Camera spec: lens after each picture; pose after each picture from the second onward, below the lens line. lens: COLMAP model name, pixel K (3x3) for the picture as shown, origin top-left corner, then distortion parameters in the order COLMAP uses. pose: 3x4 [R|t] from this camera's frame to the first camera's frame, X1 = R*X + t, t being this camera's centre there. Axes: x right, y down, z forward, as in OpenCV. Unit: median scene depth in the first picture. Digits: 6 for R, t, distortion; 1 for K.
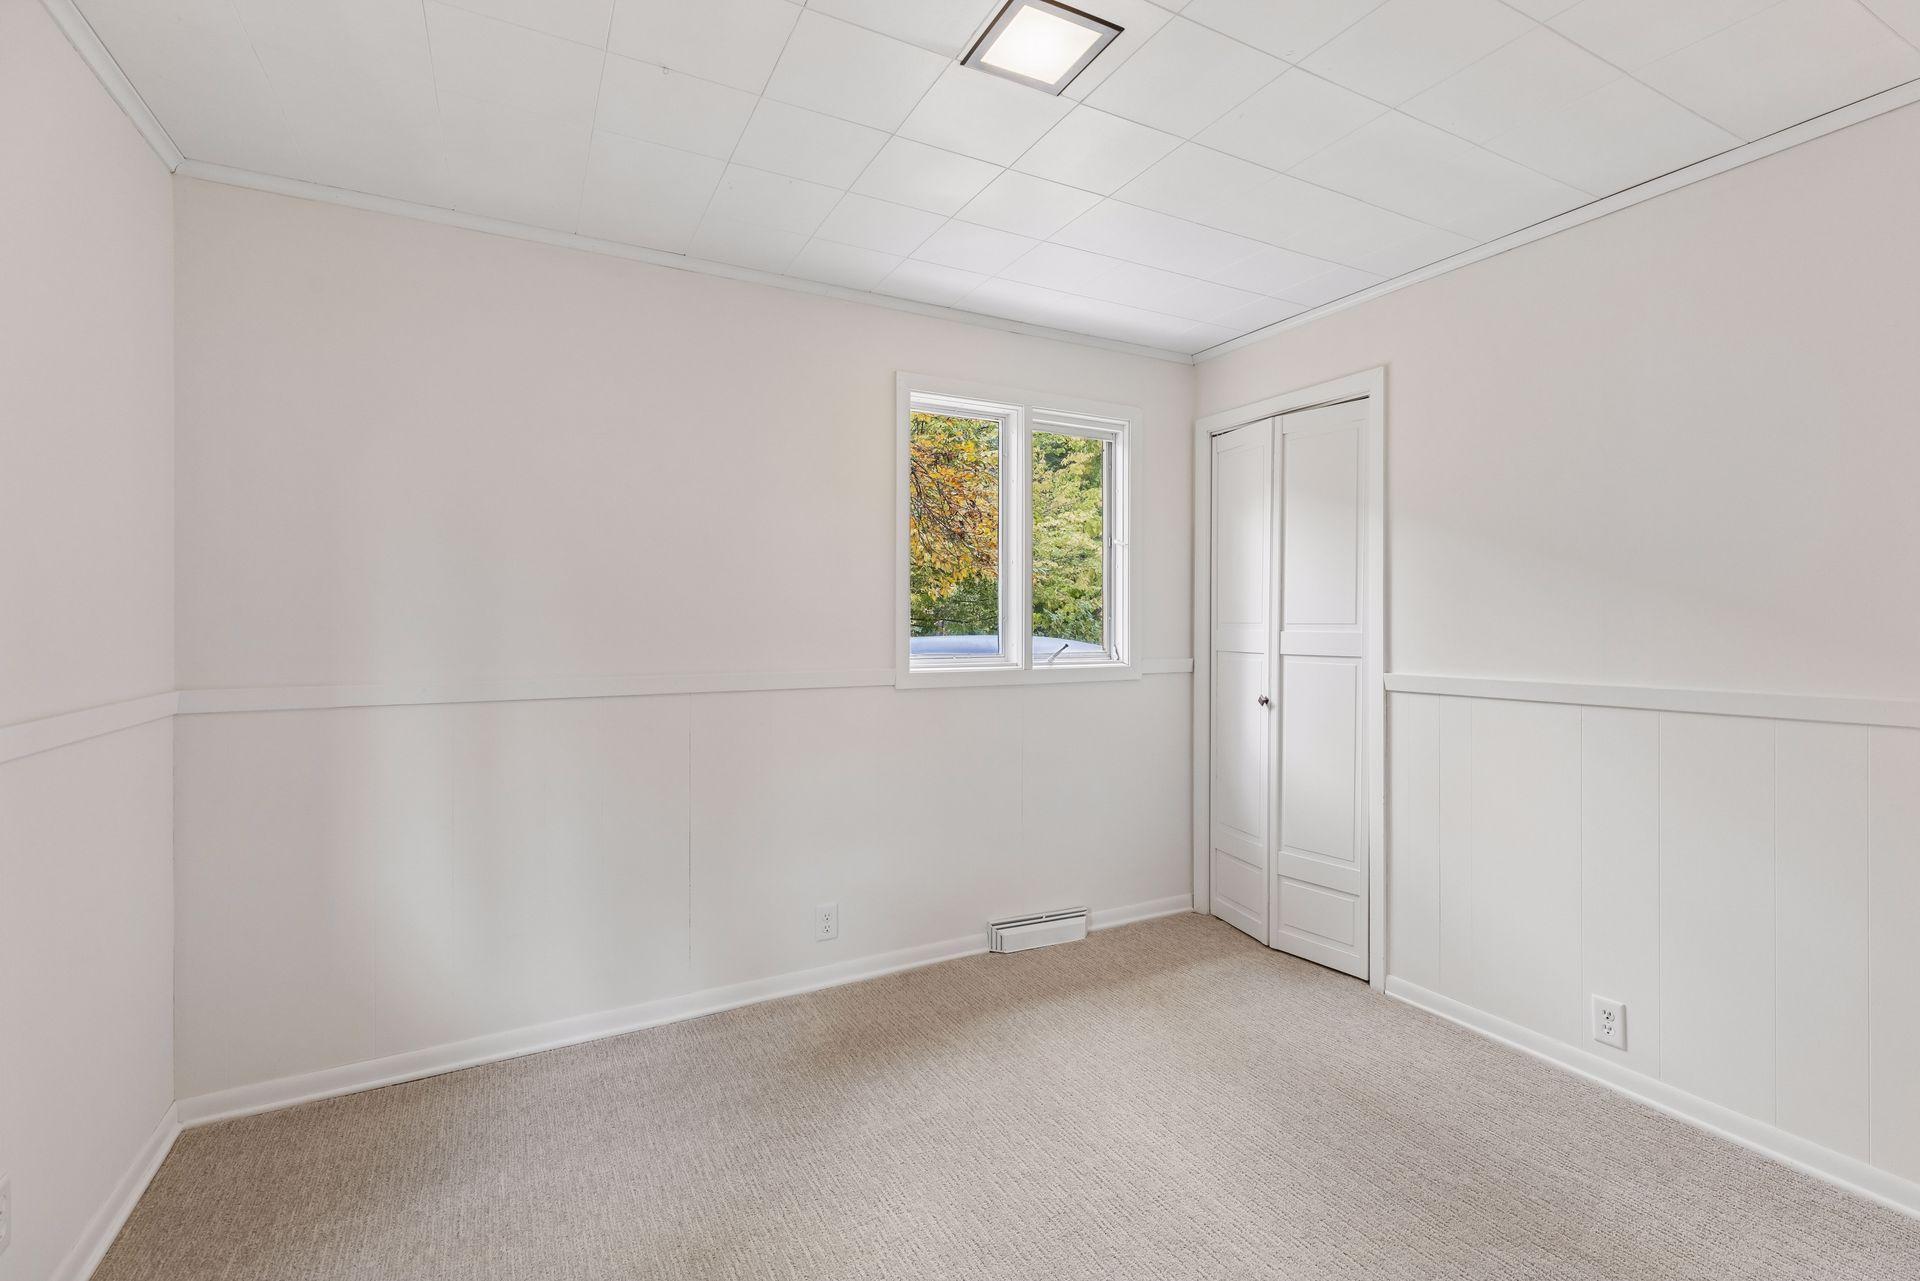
lens RADIAL K [[850.4, 0, 953.2], [0, 850.4, 638.8], [0, 0, 1]] dist [0.005871, 0.000527]
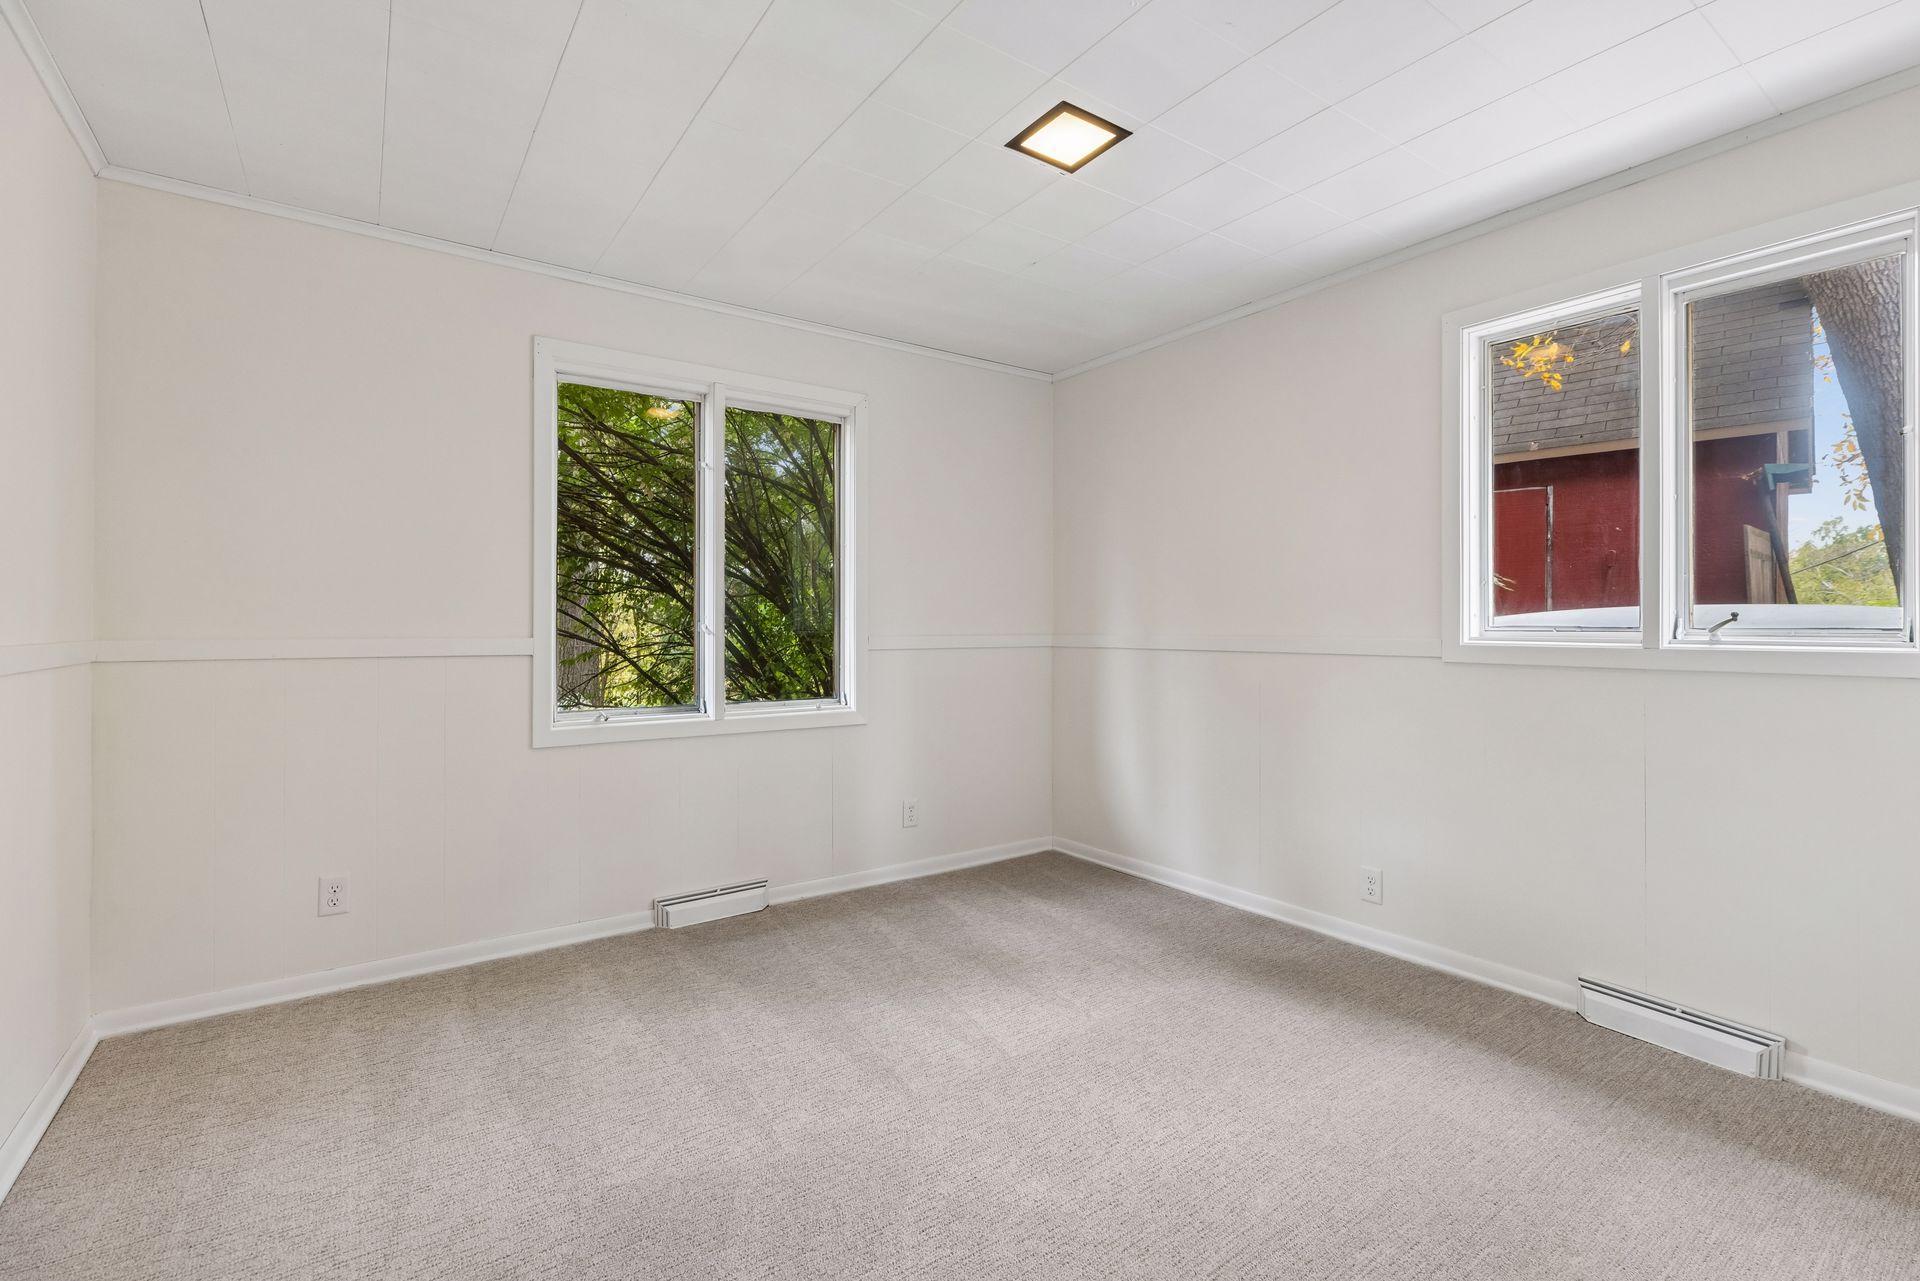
lens RADIAL K [[850.4, 0, 942.5], [0, 850.4, 623.0], [0, 0, 1]] dist [0.005871, 0.000527]
pose [[0.125655, 0.005481, -0.992059, 0.794997], [-0.010456, 0.999937, 0.004200, 0.020103], [0.992019, 0.009845, 0.125705, 0.358163]]
